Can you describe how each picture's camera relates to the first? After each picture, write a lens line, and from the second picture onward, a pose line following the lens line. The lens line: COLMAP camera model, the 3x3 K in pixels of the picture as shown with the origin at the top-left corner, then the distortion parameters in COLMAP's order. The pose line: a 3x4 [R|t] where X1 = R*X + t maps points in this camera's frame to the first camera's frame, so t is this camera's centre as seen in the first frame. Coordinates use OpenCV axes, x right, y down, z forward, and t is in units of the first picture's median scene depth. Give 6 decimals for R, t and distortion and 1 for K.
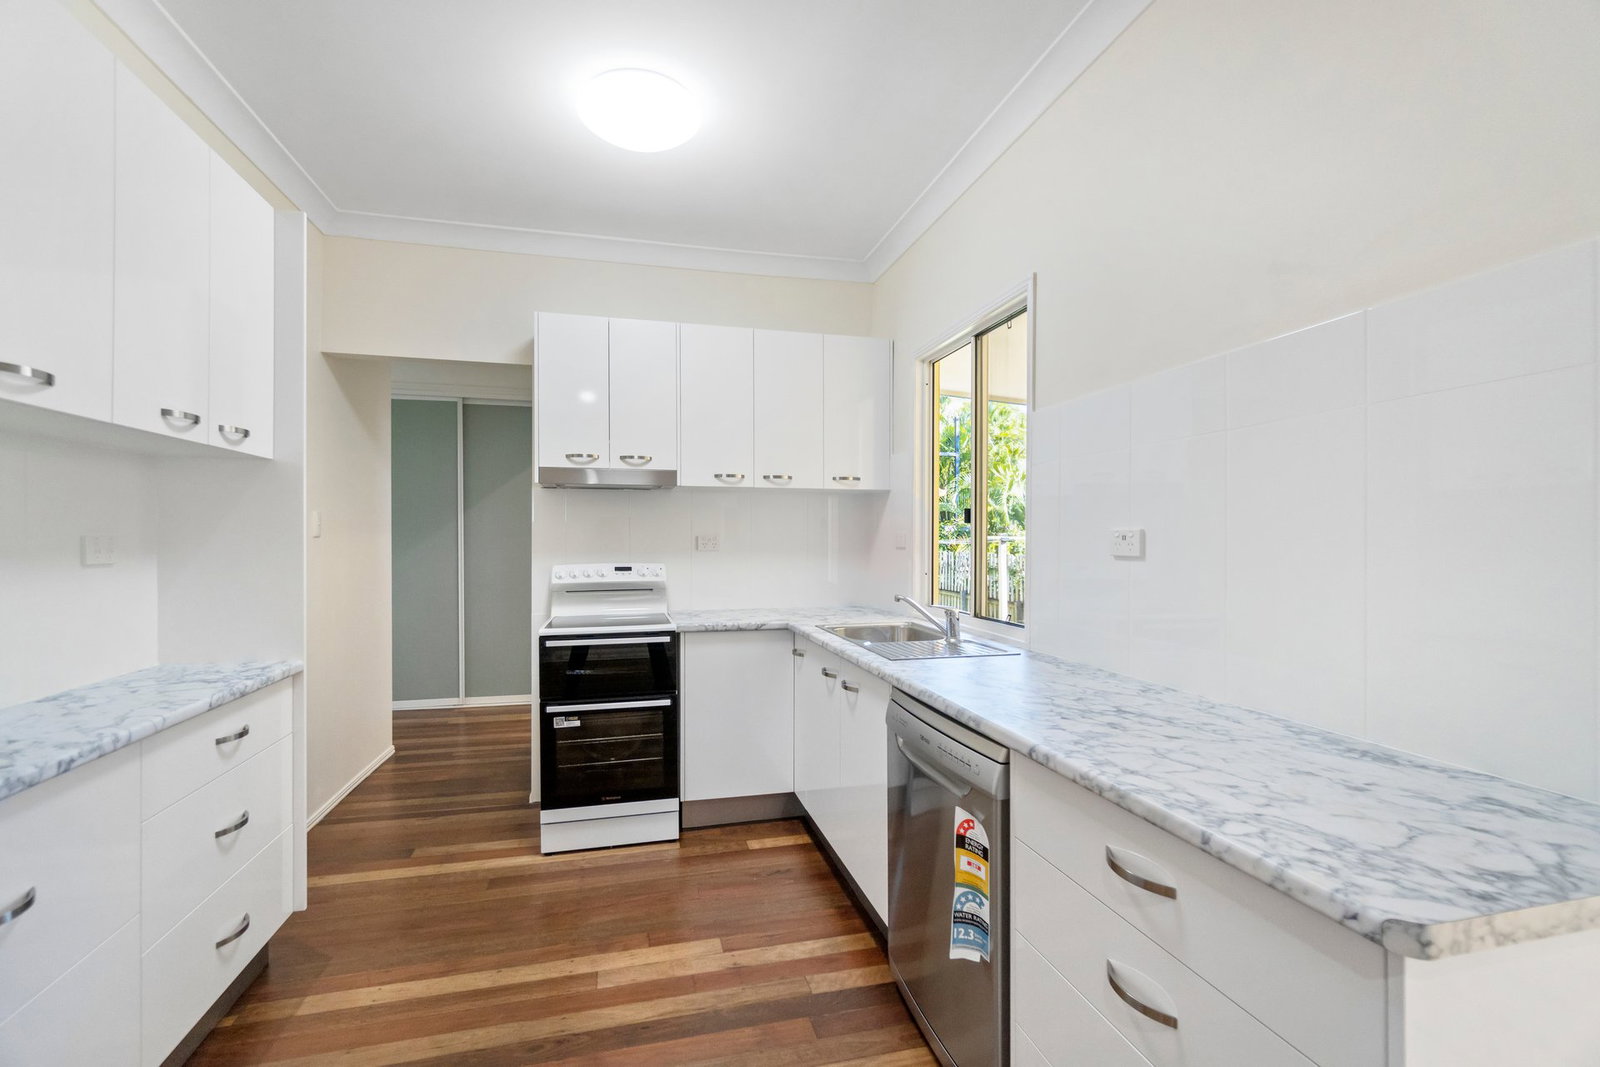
lens RADIAL K [[695.6, 0, 793.5], [0, 695.6, 541.0], [0, 0, 1]] dist [-0.003761, 0.000062]
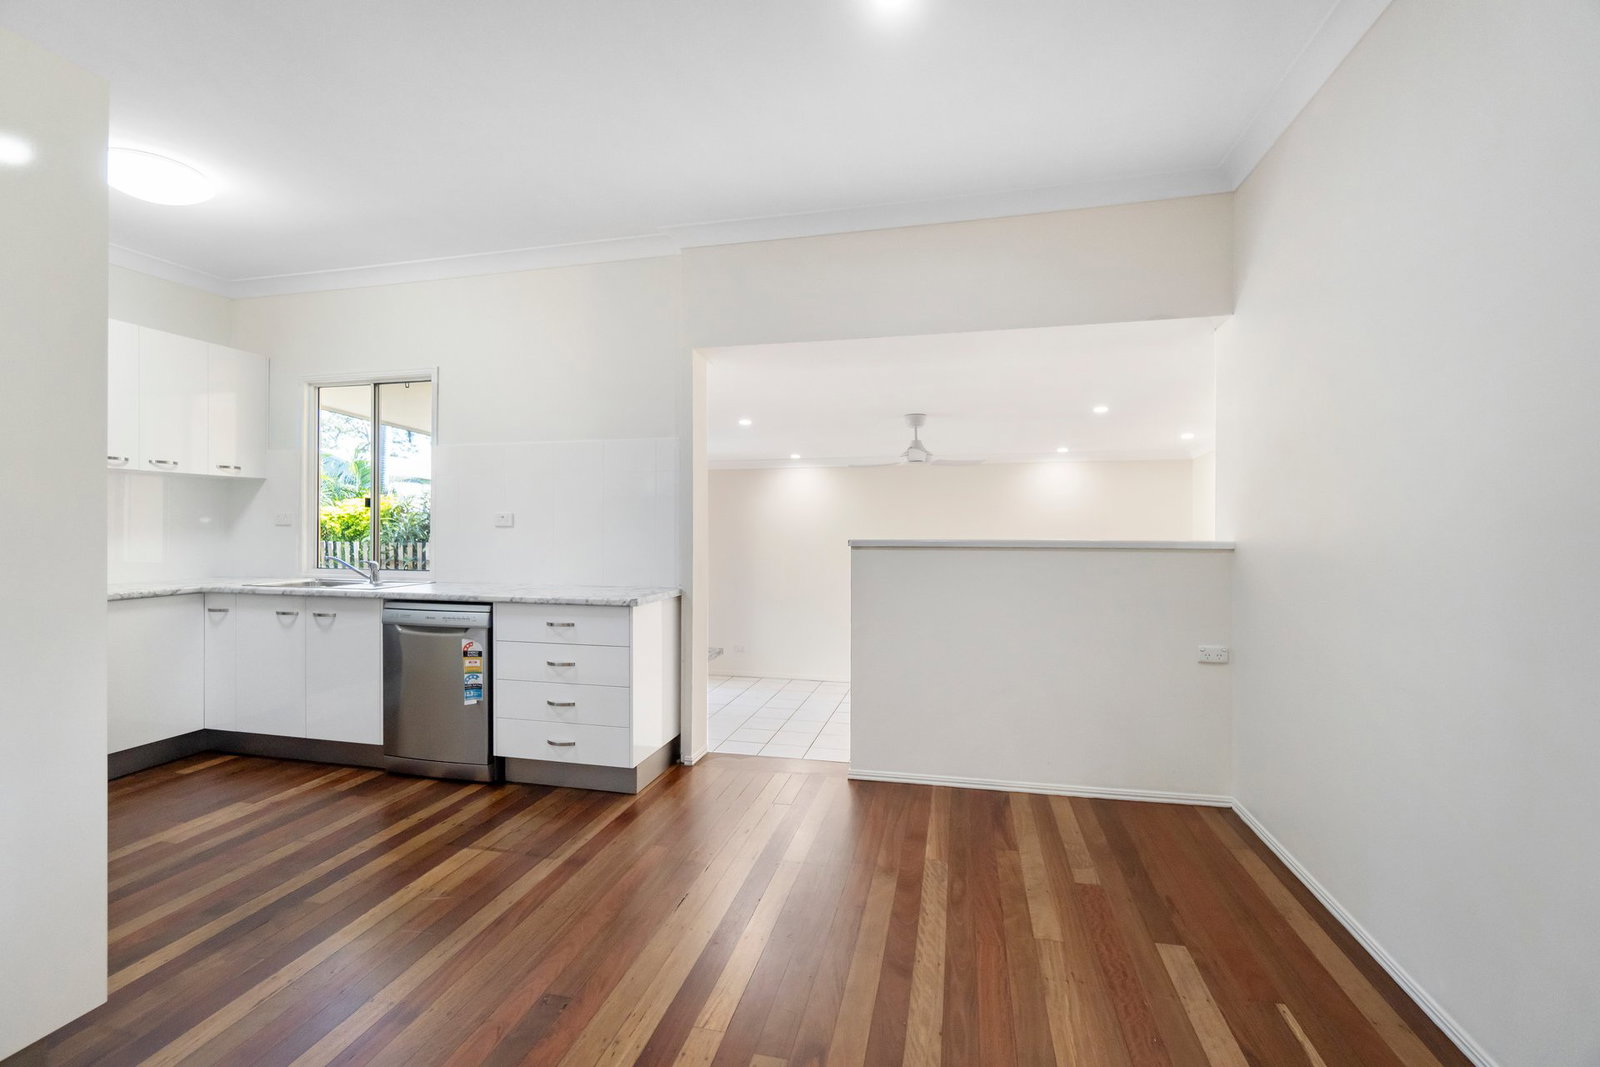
lens RADIAL K [[695.6, 0, 802.4], [0, 695.6, 530.0], [0, 0, 1]] dist [-0.003761, 0.000062]
pose [[0.449503, -0.009373, 0.893229, -1.008763], [0.001698, 0.999952, 0.009638, 0.015512], [-0.893277, -0.002815, 0.449498, -0.766946]]
